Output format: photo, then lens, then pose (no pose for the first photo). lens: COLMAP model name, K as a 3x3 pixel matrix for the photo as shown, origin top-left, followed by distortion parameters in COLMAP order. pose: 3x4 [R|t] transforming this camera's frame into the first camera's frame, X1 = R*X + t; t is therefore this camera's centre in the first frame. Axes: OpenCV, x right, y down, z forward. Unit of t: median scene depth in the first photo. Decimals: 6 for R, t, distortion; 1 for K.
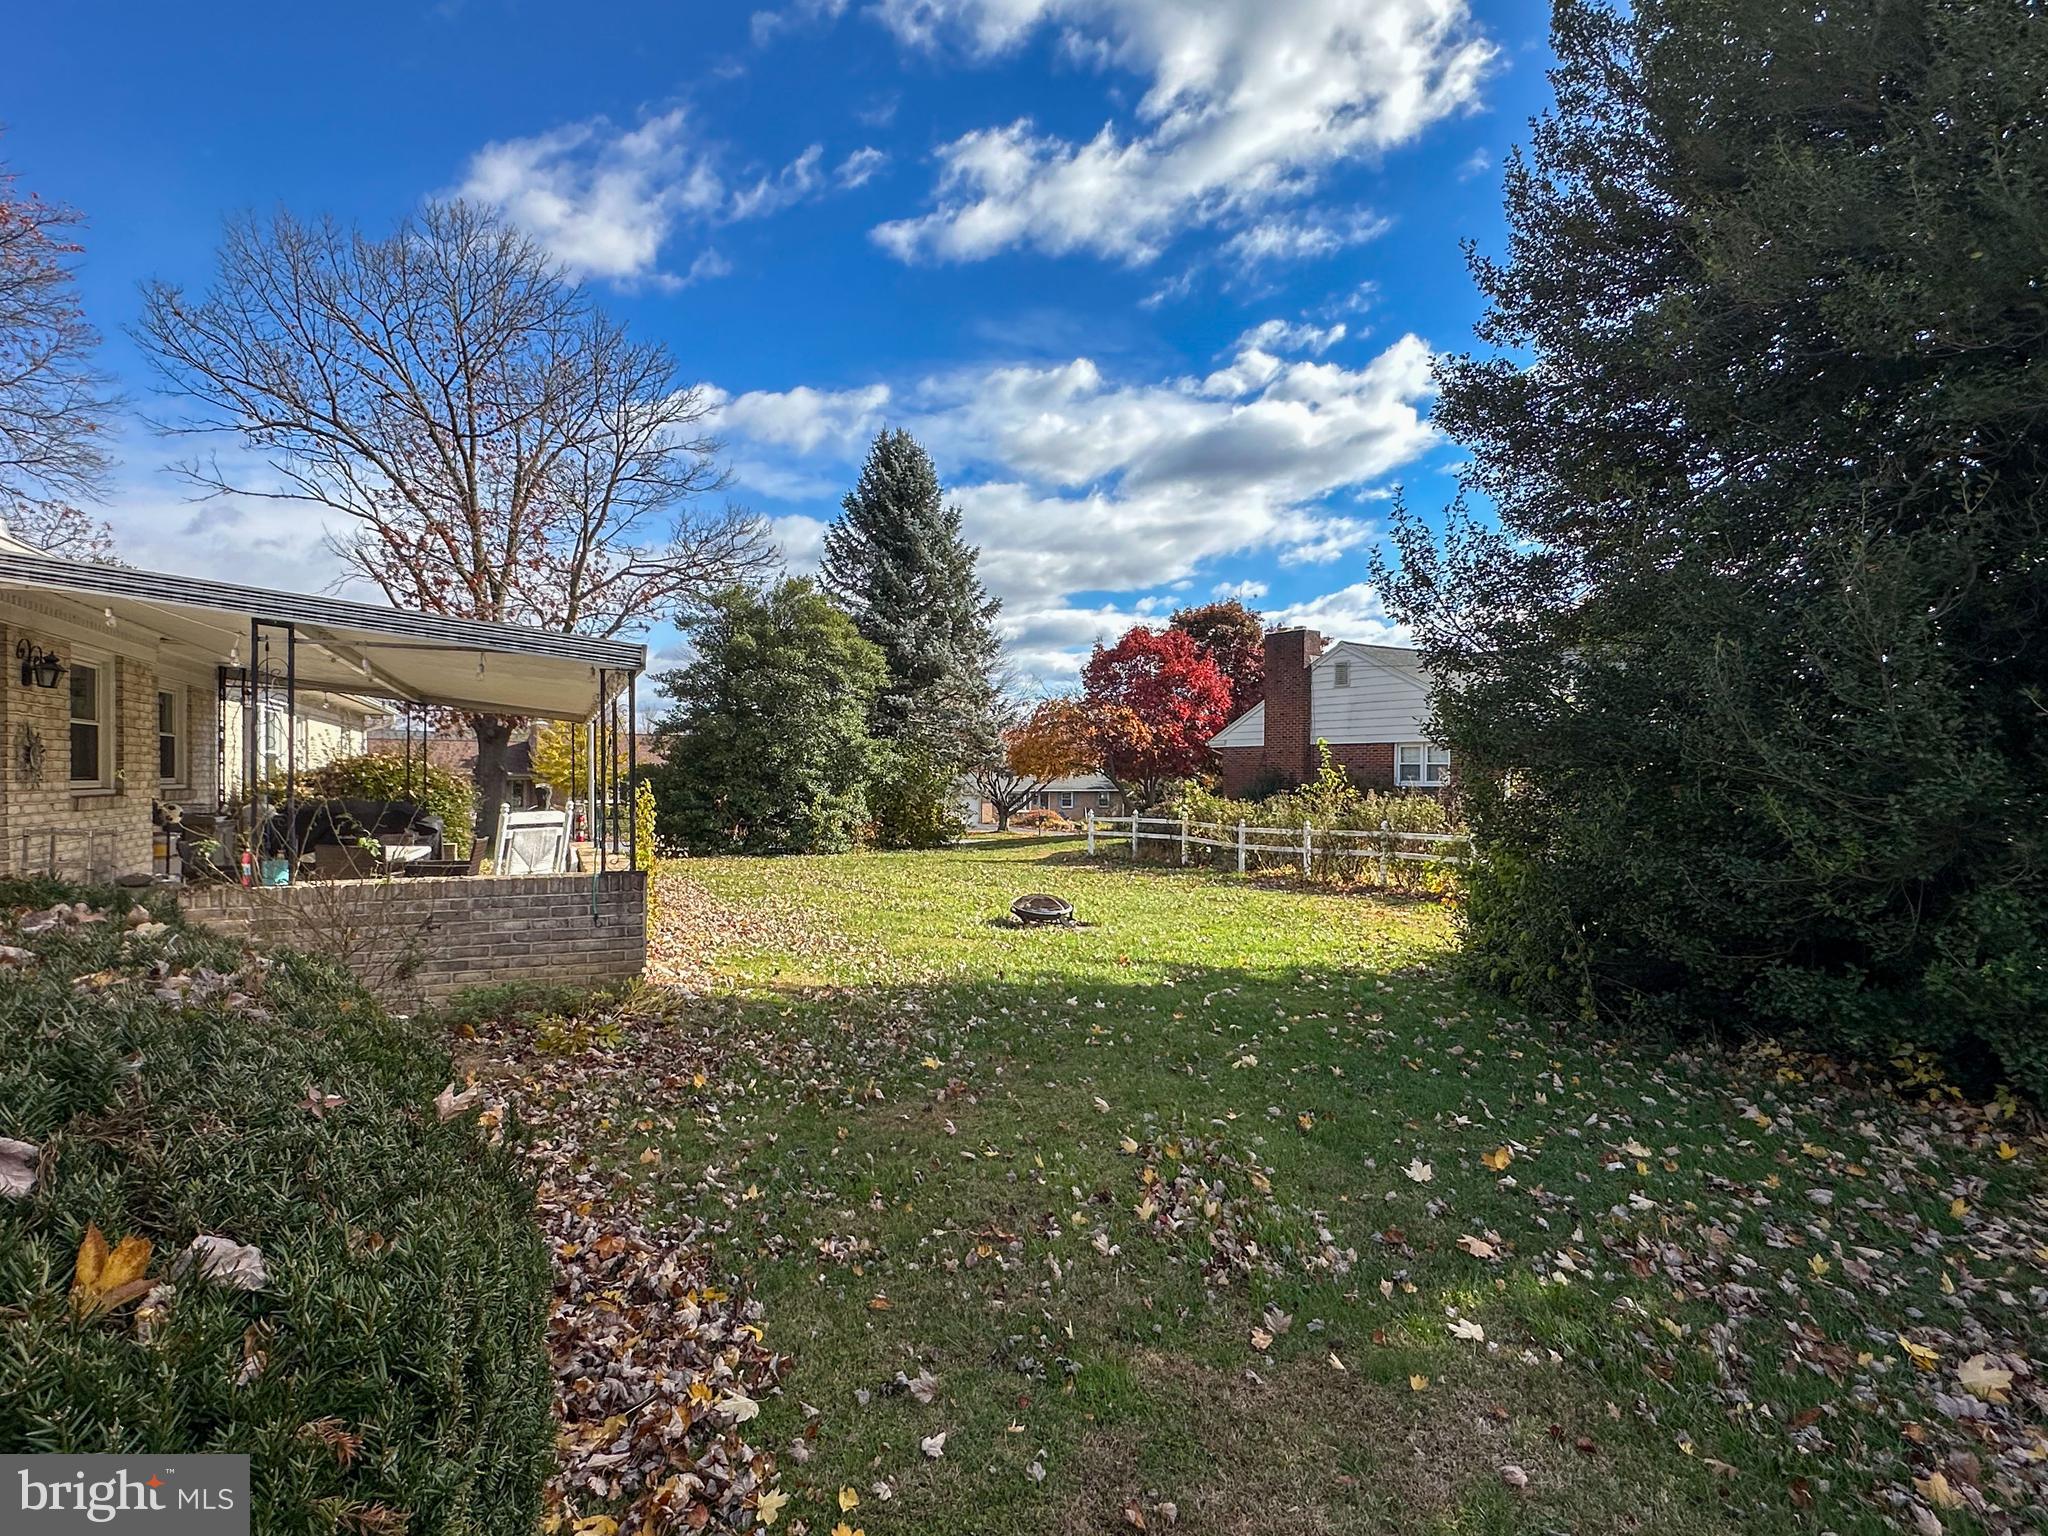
lens RADIAL K [[1074.9, 0, 1012.6], [0, 1074.9, 773.7], [0, 0, 1]] dist [-0.005695, -0.001348]
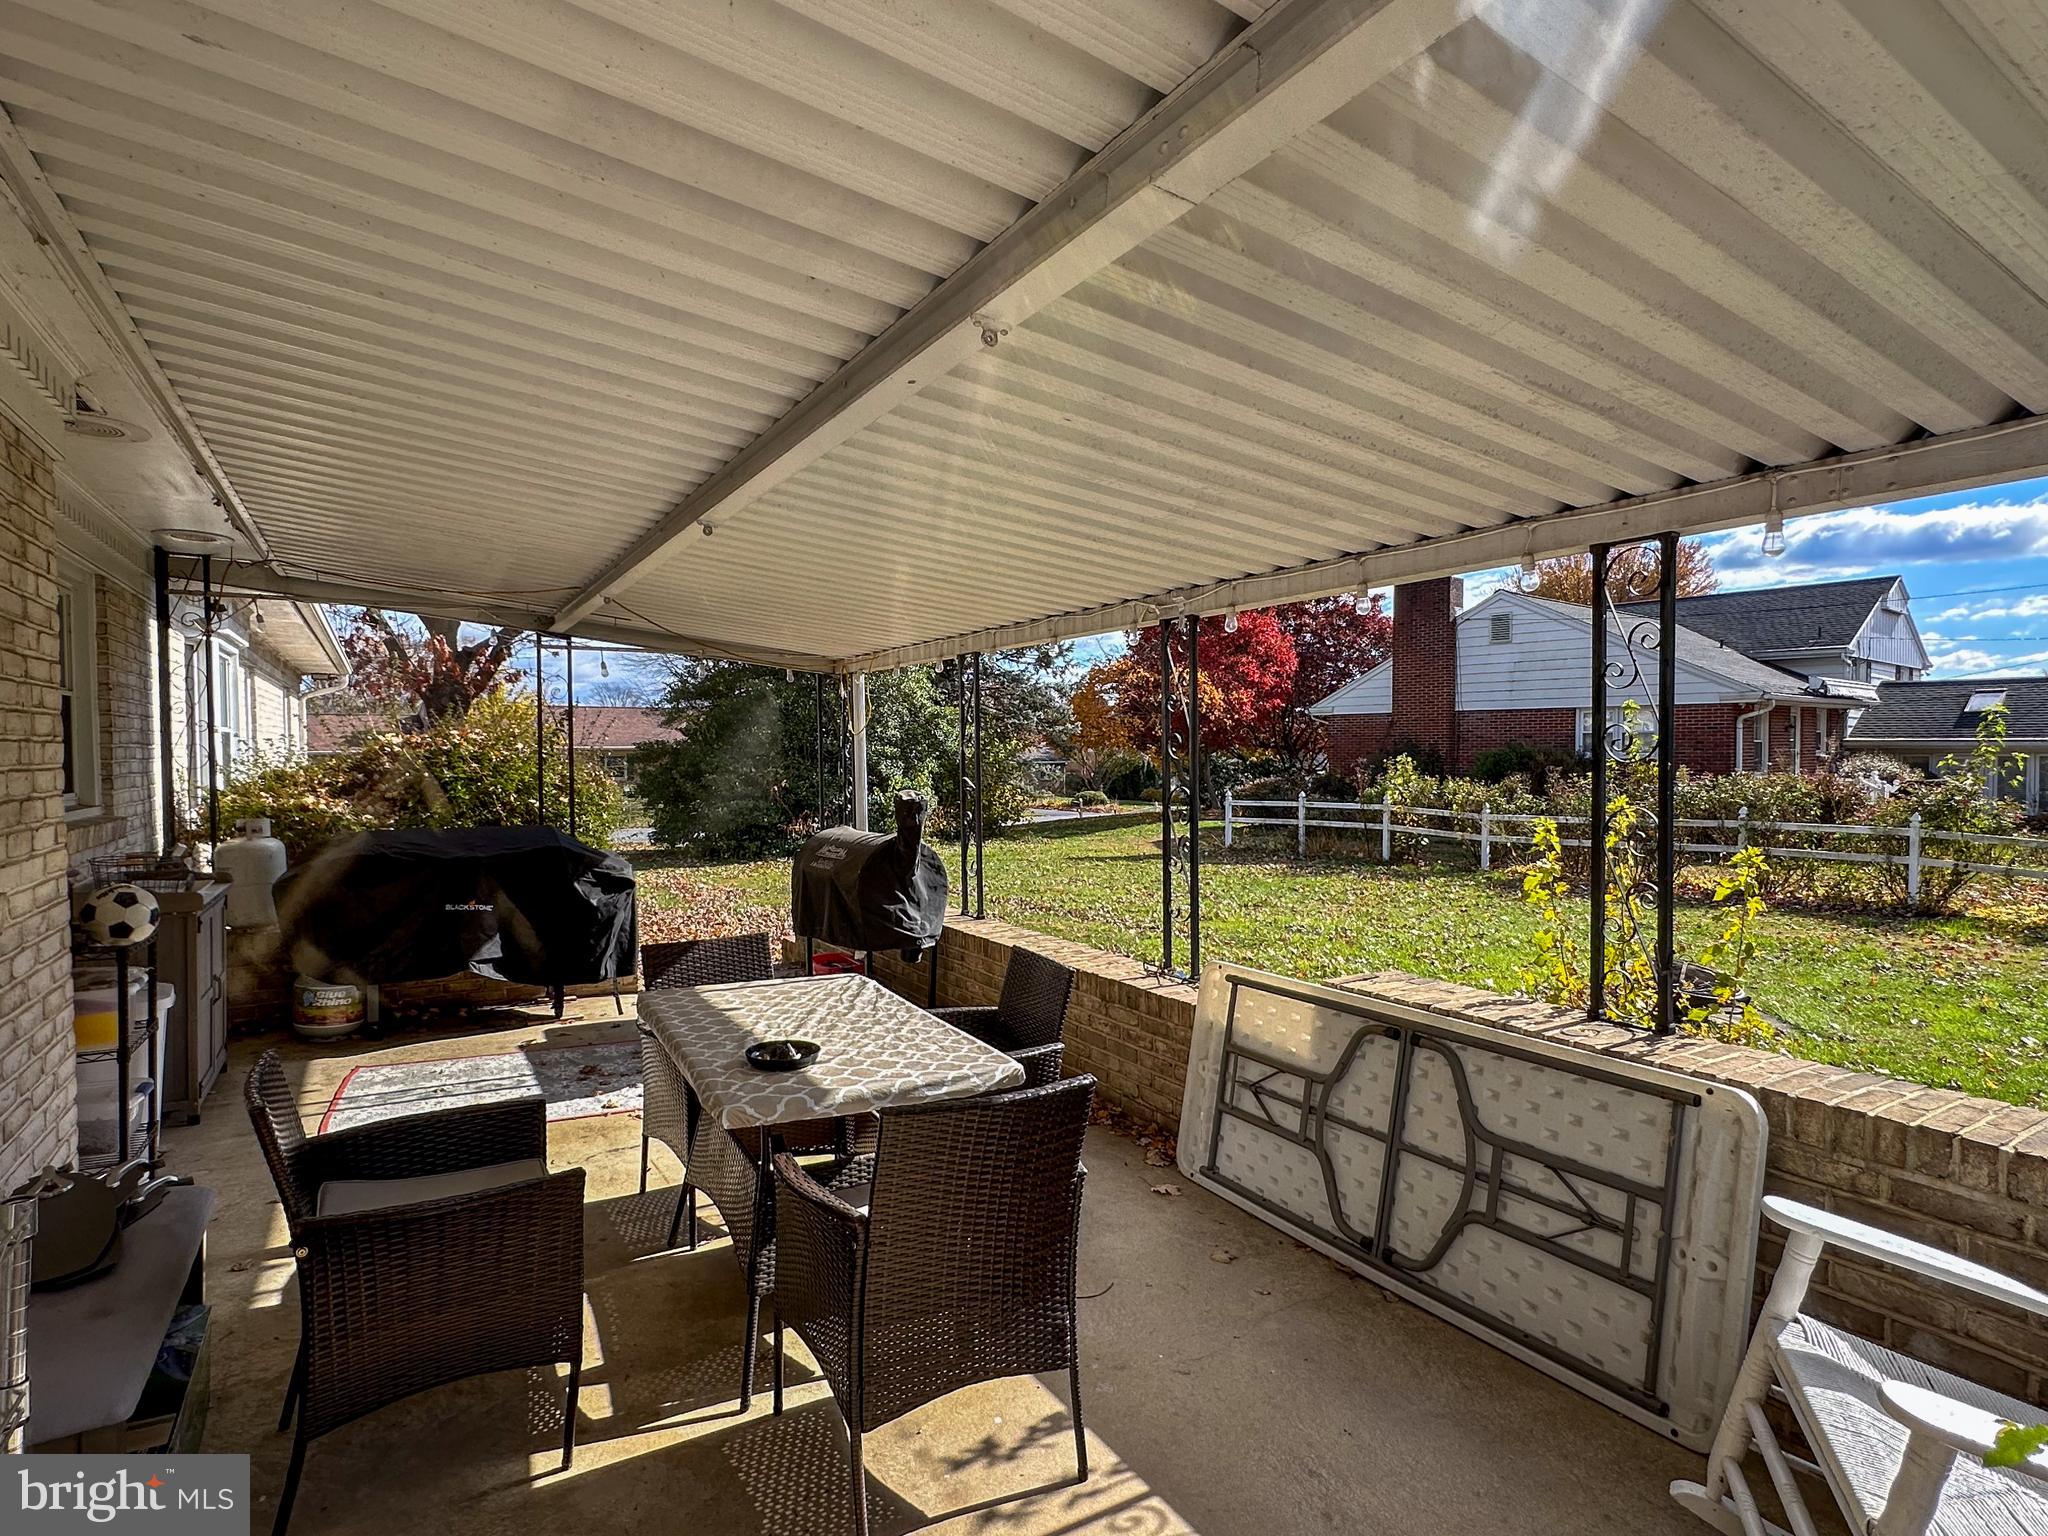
lens RADIAL K [[1074.9, 0, 1036.3], [0, 1074.9, 756.5], [0, 0, 1]] dist [-0.005695, -0.001348]
pose [[0.992204, -0.011719, 0.124076, -0.201212], [0.010365, 0.999880, 0.011555, -0.005048], [-0.124196, -0.010178, 0.992205, 0.234519]]
